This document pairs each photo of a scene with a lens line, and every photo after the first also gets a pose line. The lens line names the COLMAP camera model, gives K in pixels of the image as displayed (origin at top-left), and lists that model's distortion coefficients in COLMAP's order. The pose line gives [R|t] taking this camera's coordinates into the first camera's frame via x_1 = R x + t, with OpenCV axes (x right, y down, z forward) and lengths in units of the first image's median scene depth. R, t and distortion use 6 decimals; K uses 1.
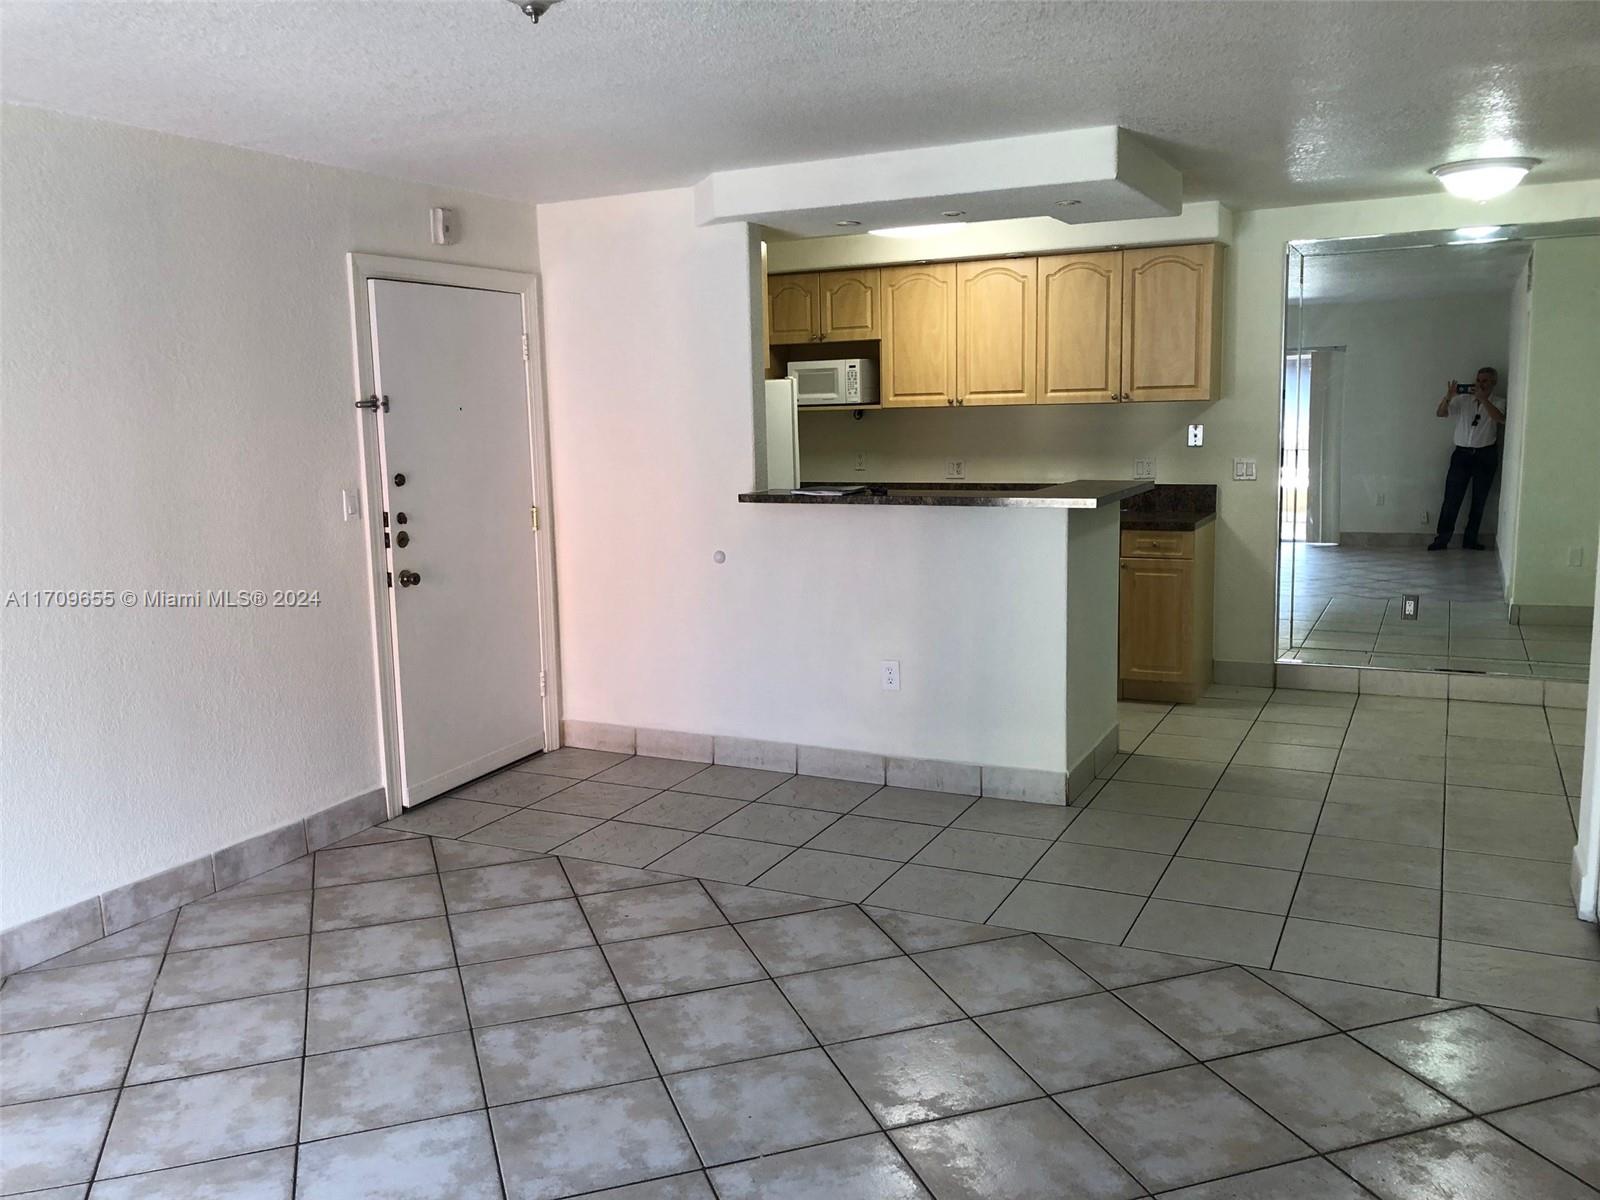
lens RADIAL K [[1317.0, 0, 799.4], [0, 1317.0, 592.5], [0, 0, 1]] dist [0.050217, -0.056477]
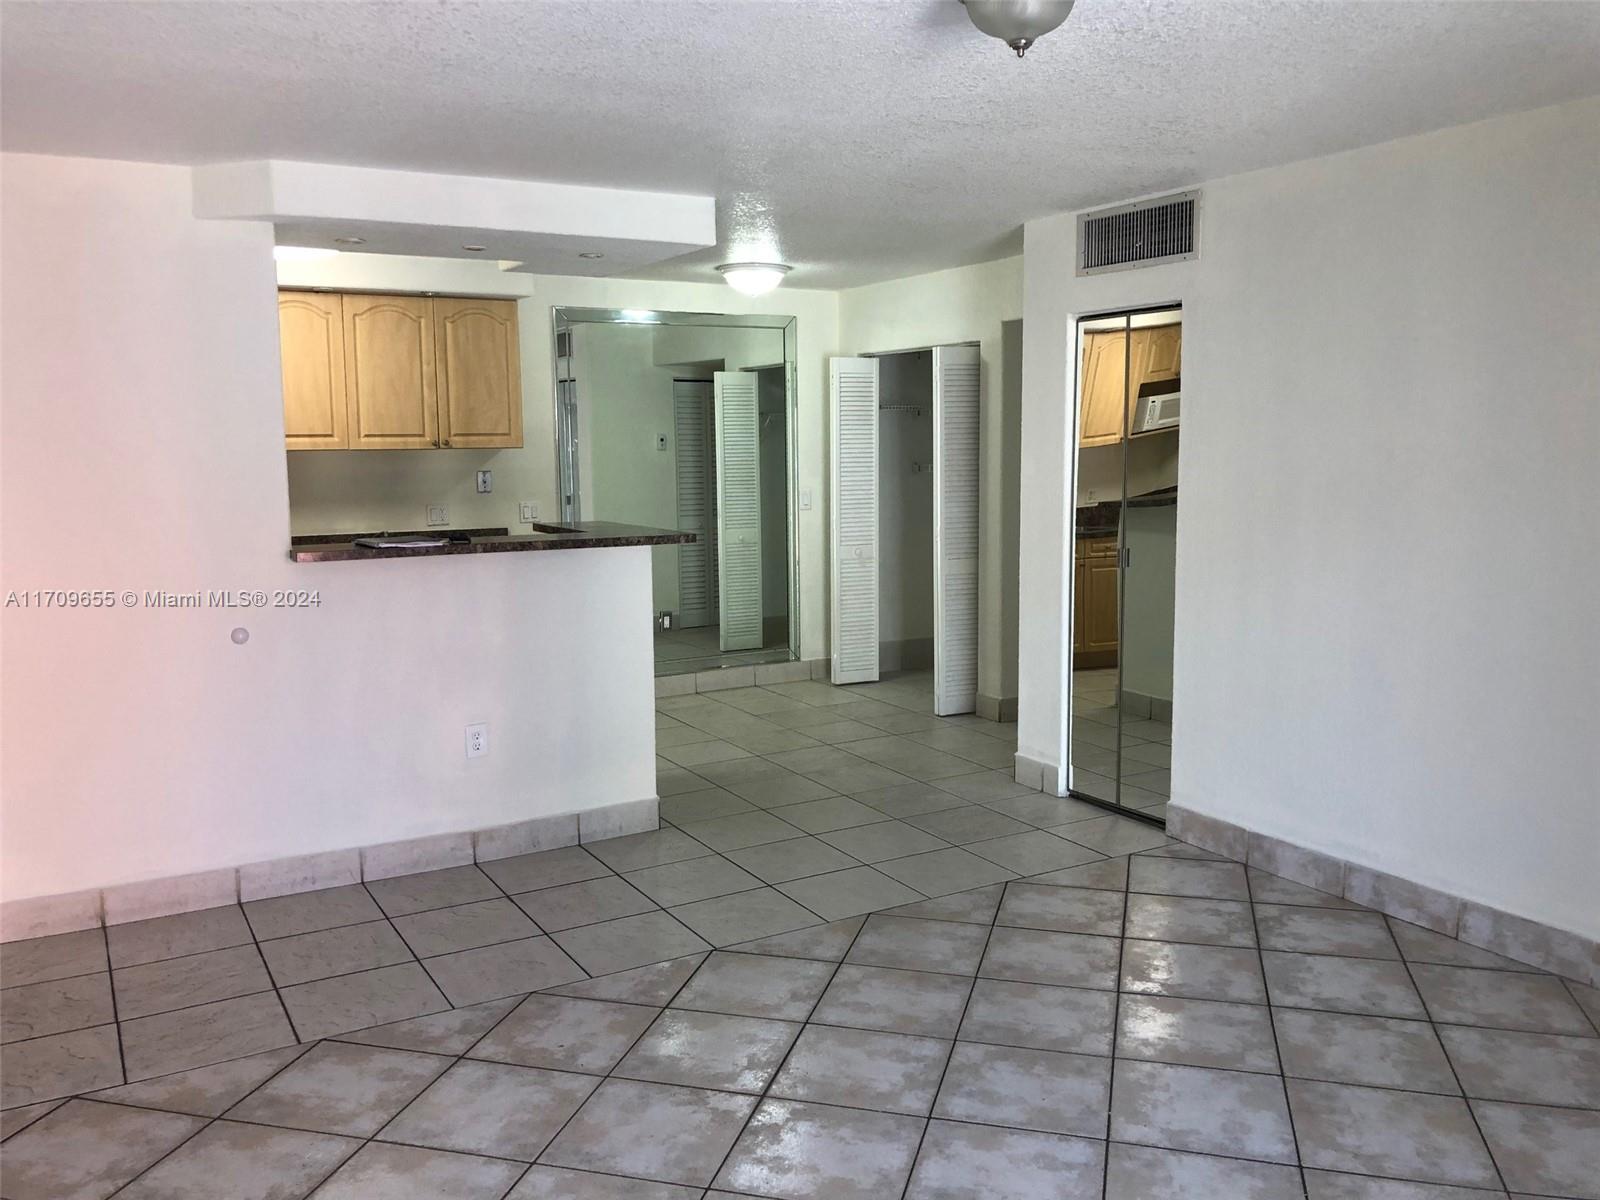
lens RADIAL K [[1317.0, 0, 810.1], [0, 1317.0, 564.9], [0, 0, 1]] dist [0.050217, -0.056477]
pose [[0.553324, -0.064757, 0.830445, -0.558295], [0.118919, 0.992902, -0.001810, -0.028551], [-0.824434, 0.099757, 0.557097, 0.289491]]
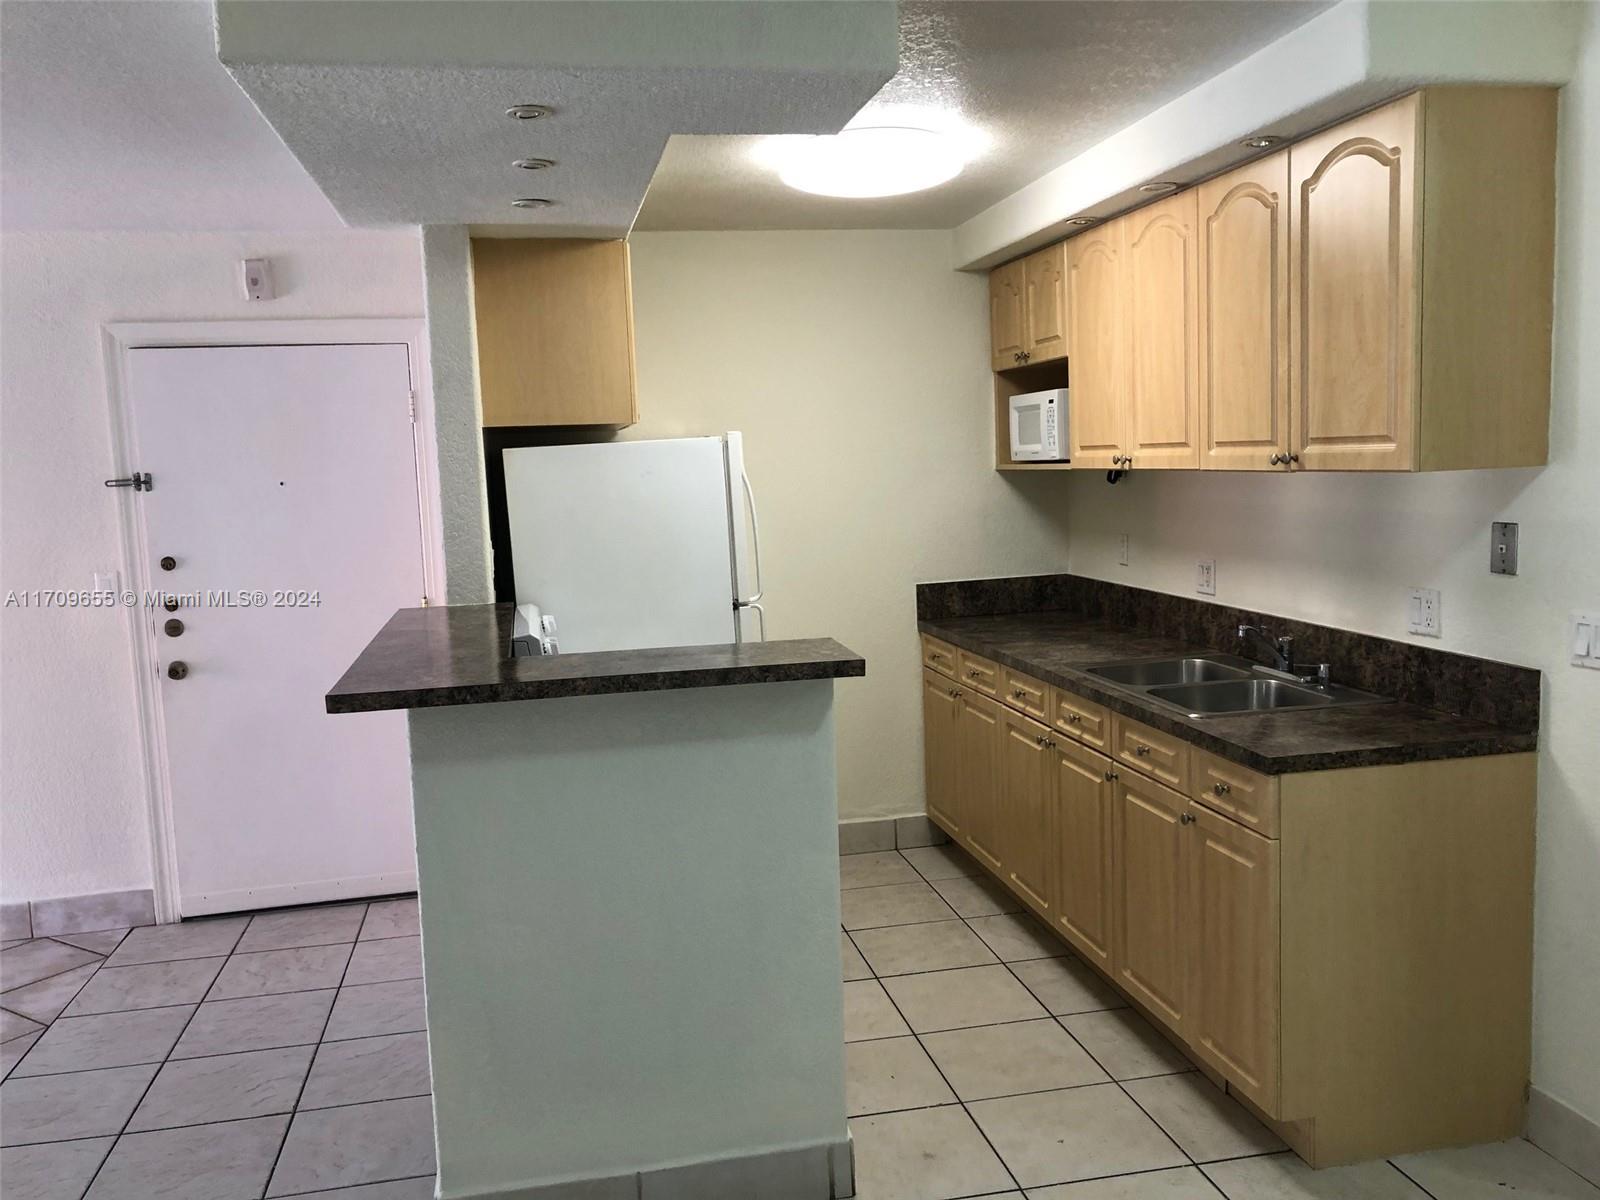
lens RADIAL K [[1317.0, 0, 800.5], [0, 1317.0, 596.8], [0, 0, 1]] dist [0.050217, -0.056477]
pose [[0.608727, 0.086922, -0.788604, 0.658975], [-0.090381, 0.995107, 0.039917, -0.131576], [0.788215, 0.046976, 0.613605, 0.740866]]
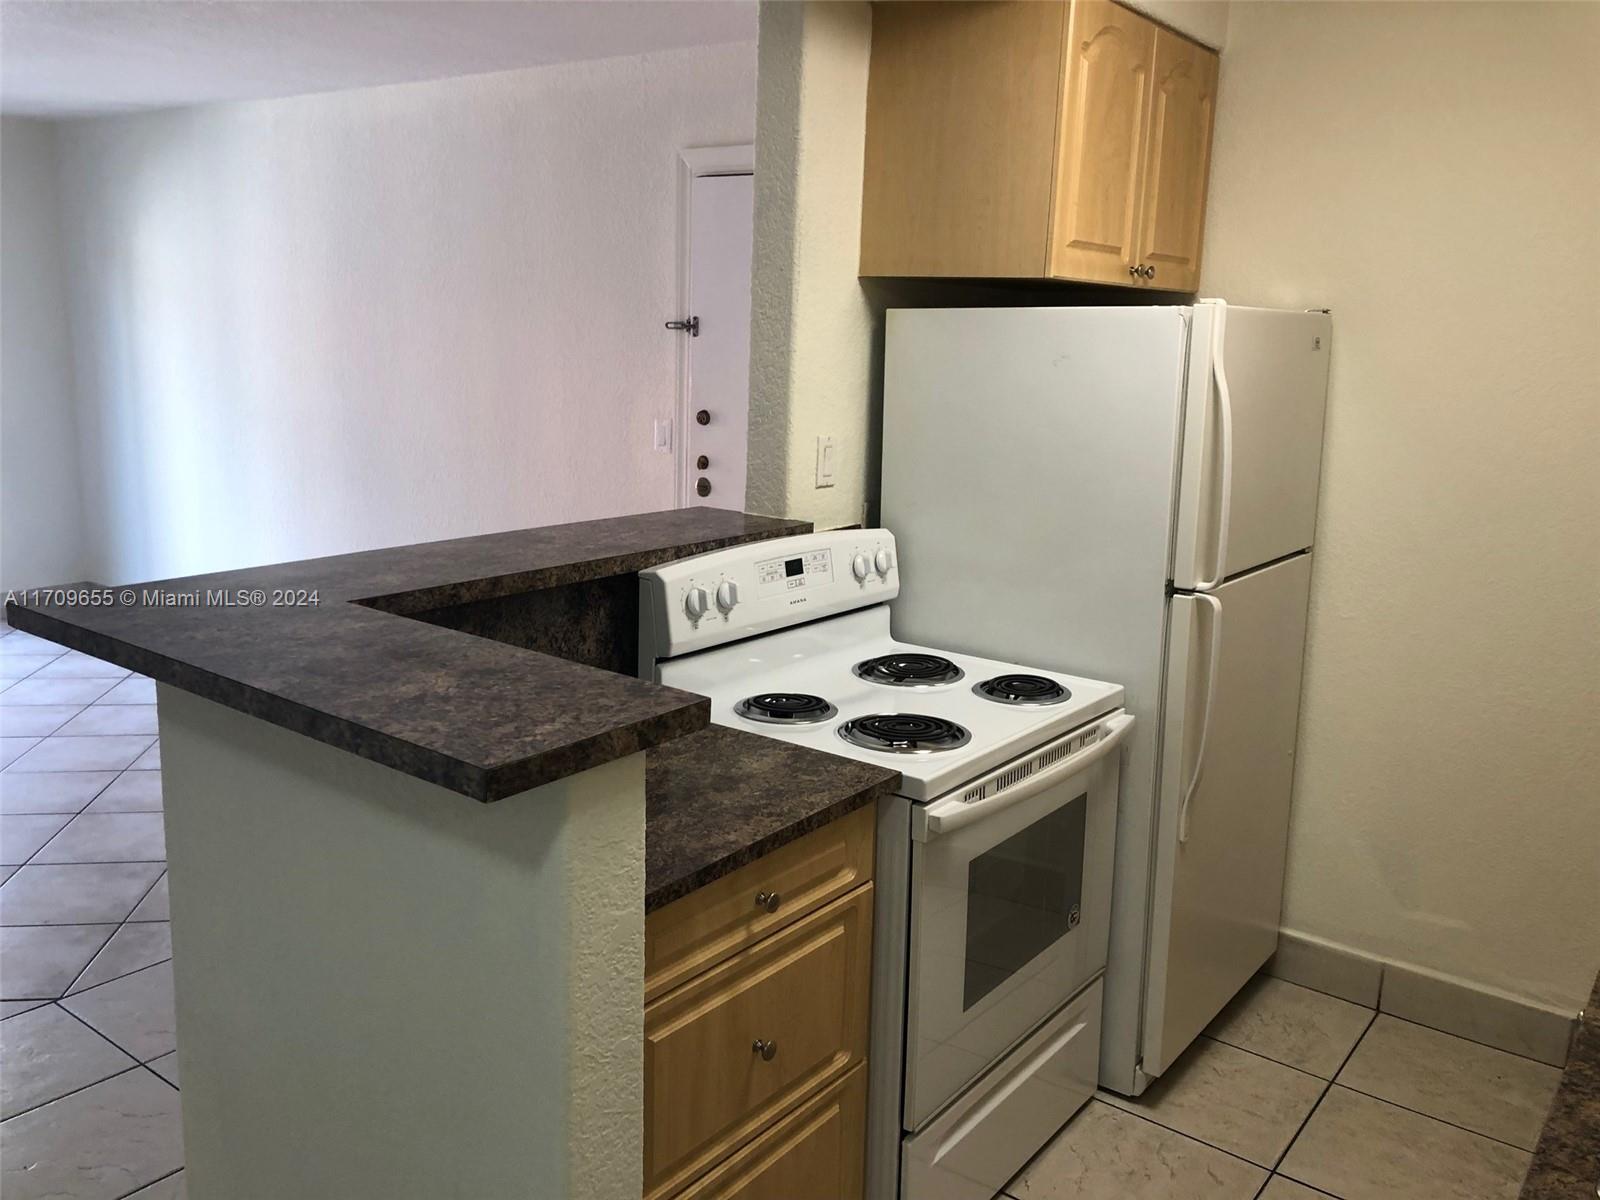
lens RADIAL K [[1317.0, 0, 802.7], [0, 1317.0, 609.5], [0, 0, 1]] dist [0.050217, -0.056477]
pose [[-0.182020, 0.228904, -0.956280, 0.500974], [-0.172170, 0.950083, 0.260192, -0.189338], [0.968104, 0.212003, -0.133524, 1.139455]]
